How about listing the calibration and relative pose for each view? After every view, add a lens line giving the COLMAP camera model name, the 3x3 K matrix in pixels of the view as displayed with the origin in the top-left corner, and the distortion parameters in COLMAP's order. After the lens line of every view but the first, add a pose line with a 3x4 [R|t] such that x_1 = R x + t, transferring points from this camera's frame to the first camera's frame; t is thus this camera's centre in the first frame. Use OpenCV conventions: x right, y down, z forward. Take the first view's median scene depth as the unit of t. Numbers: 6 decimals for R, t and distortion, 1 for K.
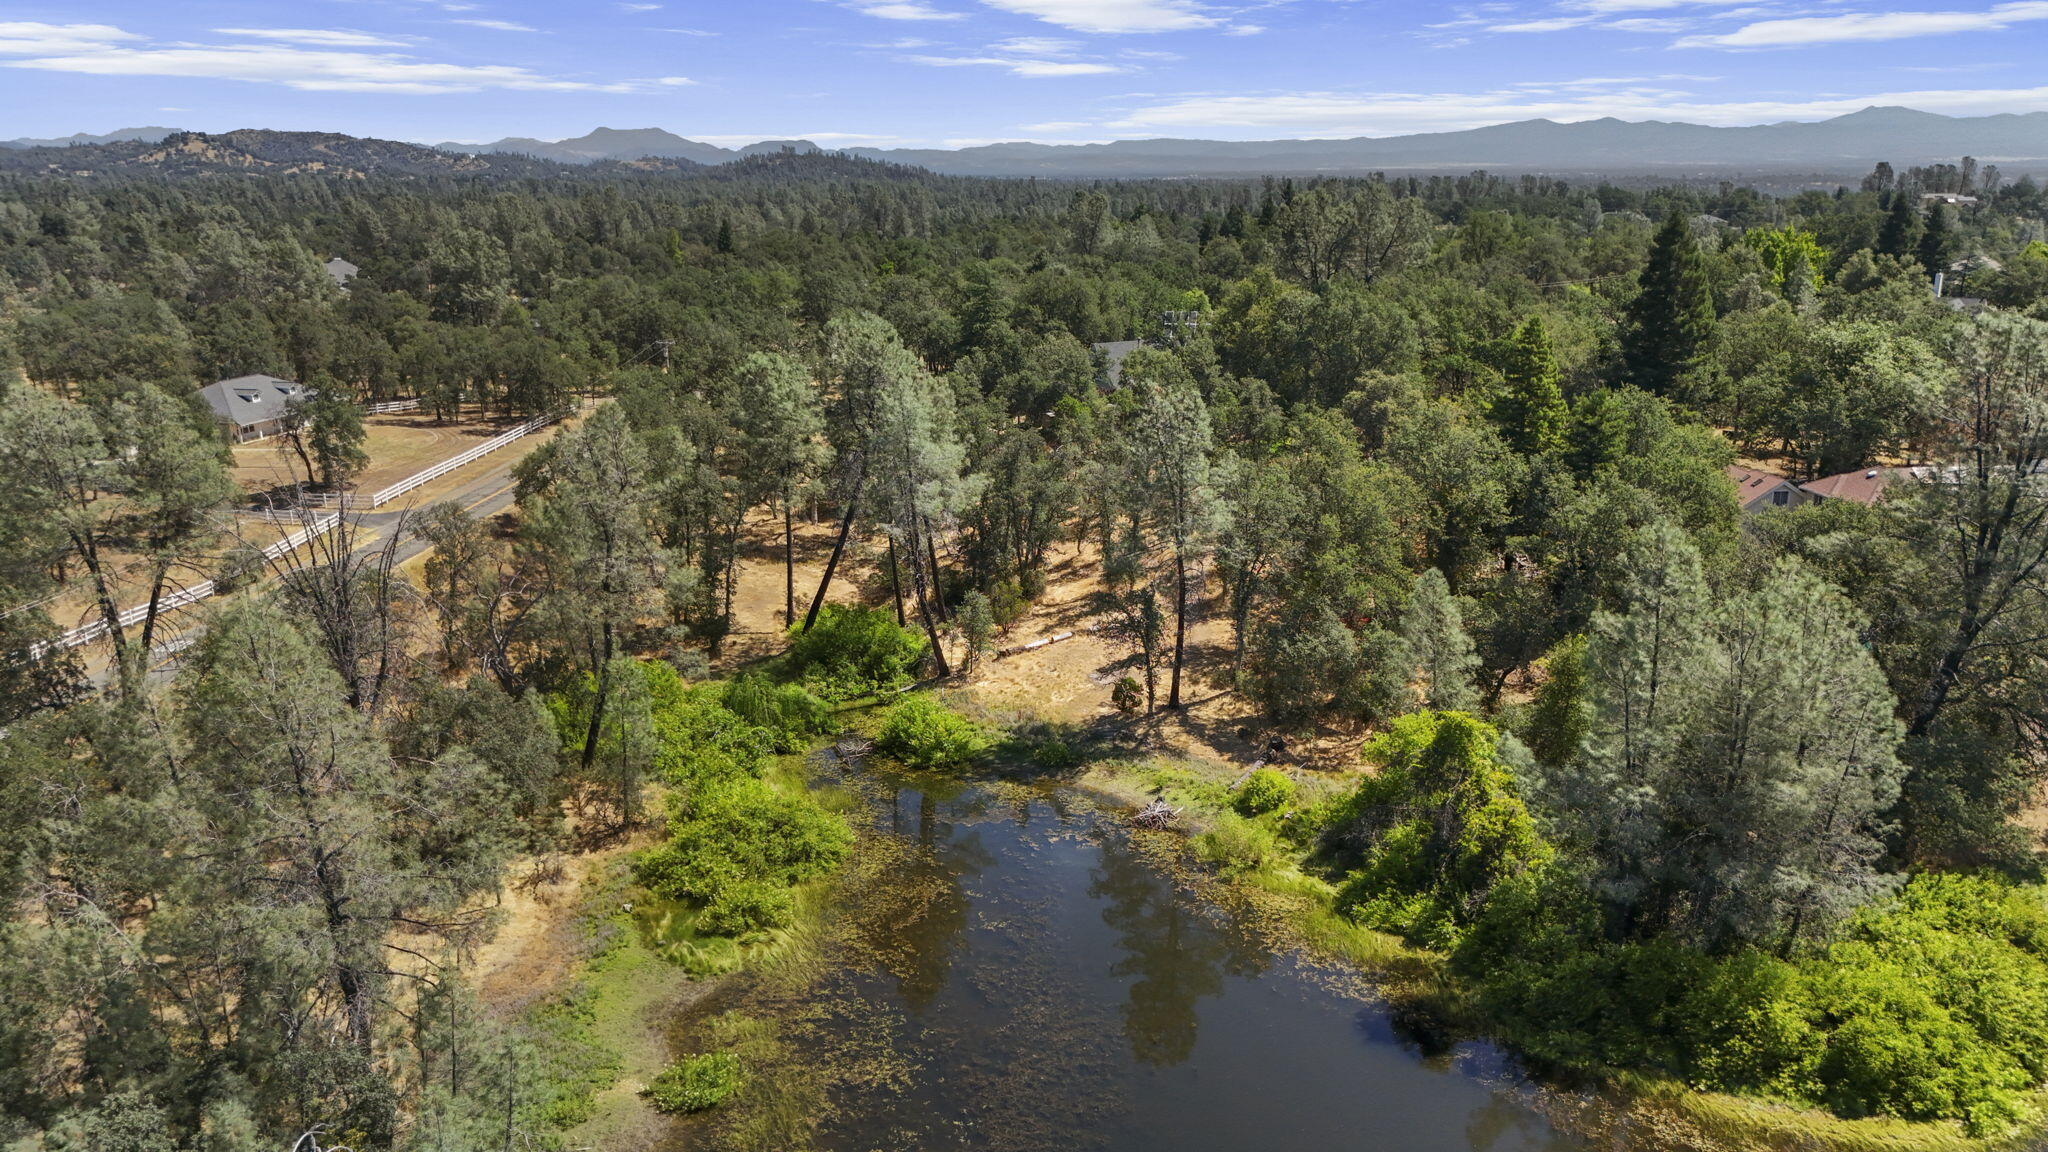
lens RADIAL K [[1390.9, 0, 1024.0], [0, 1390.9, 576.0], [0, 0, 1]] dist [0.010039, -0.002380]
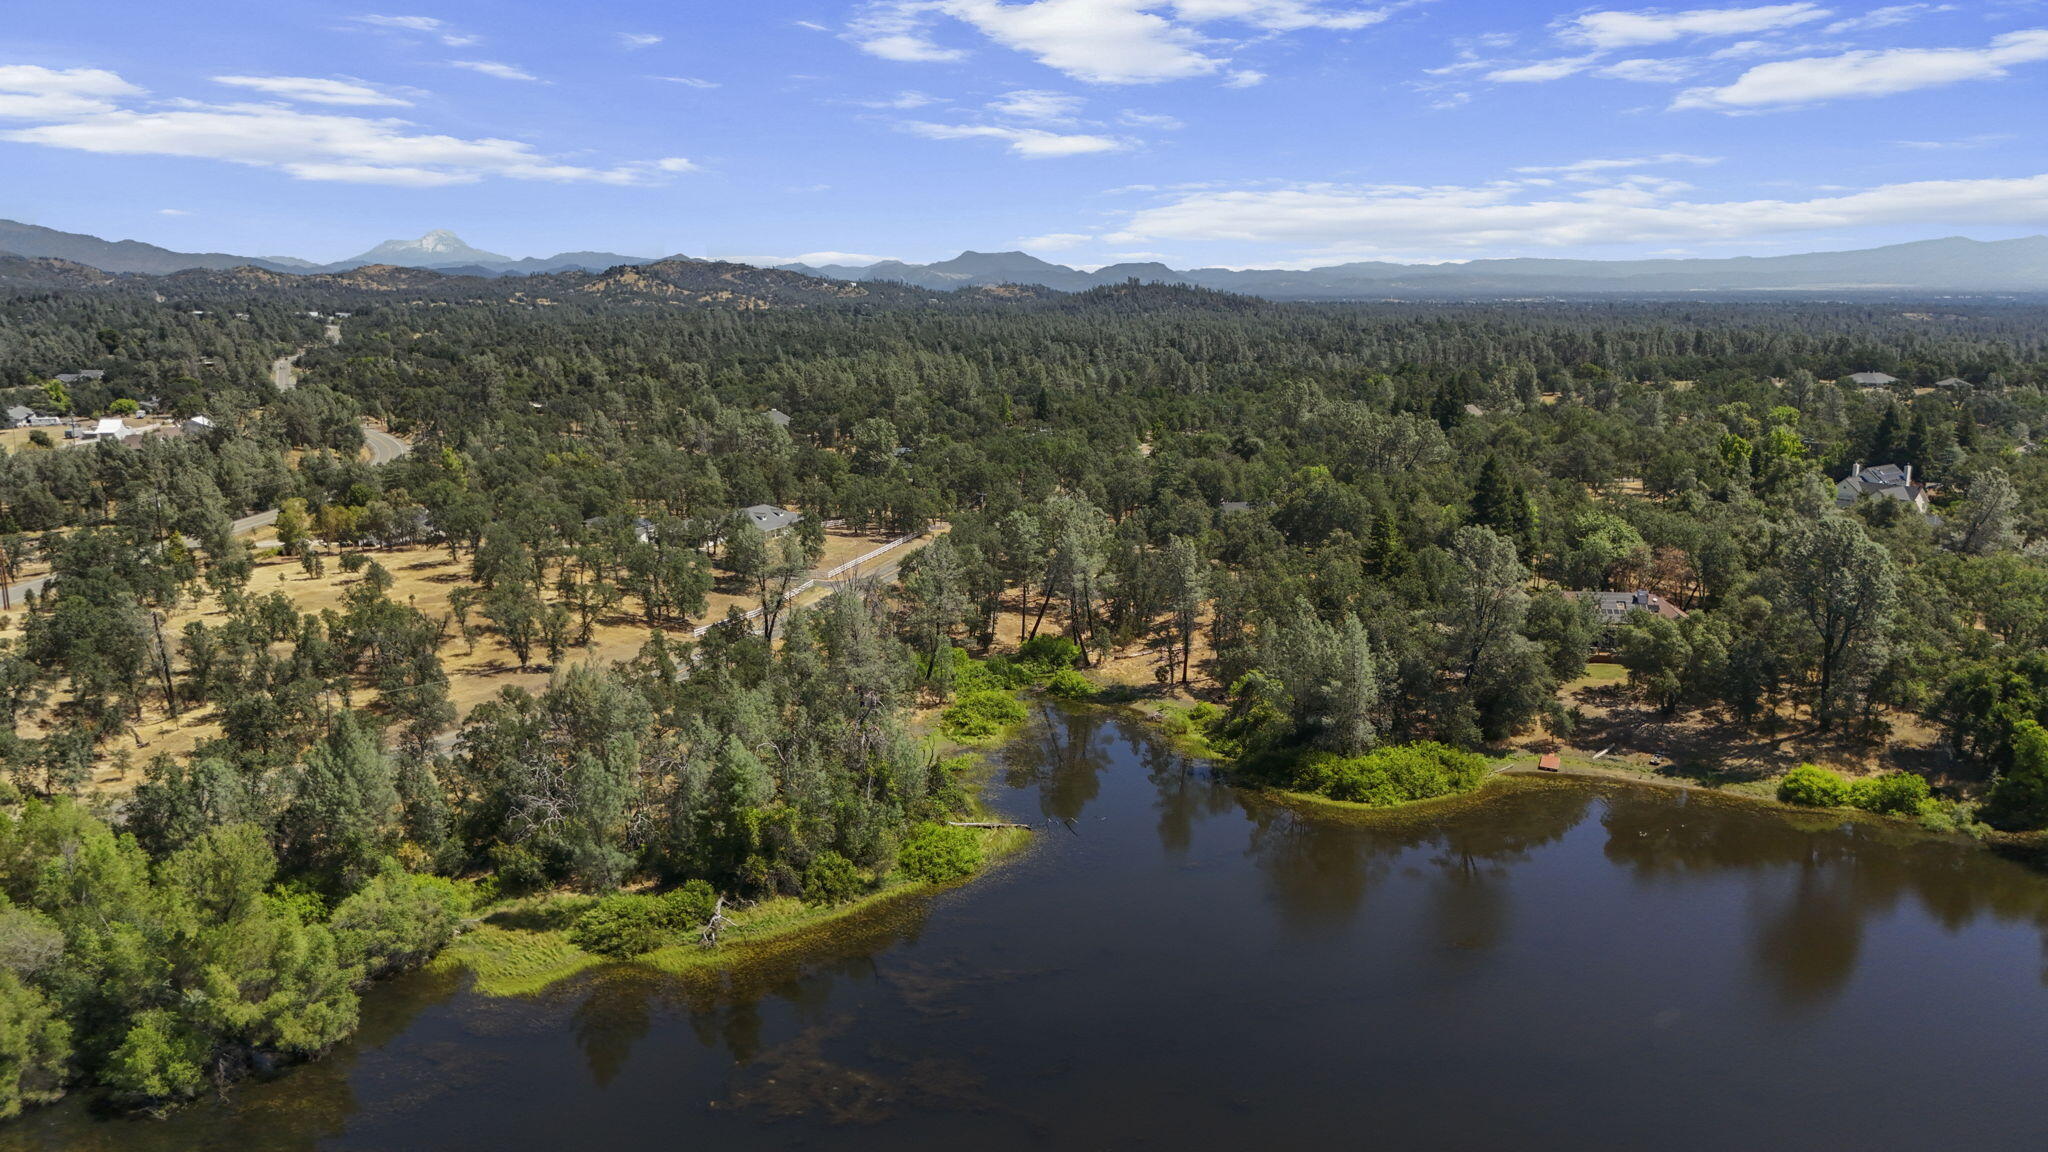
lens RADIAL K [[1390.9, 0, 1024.0], [0, 1390.9, 576.0], [0, 0, 1]] dist [0.010039, -0.002380]
pose [[0.970753, 0.043733, -0.236064, 0.321598], [-0.062541, 0.995385, -0.072779, 0.089655], [0.231792, 0.085414, 0.969008, -1.027133]]
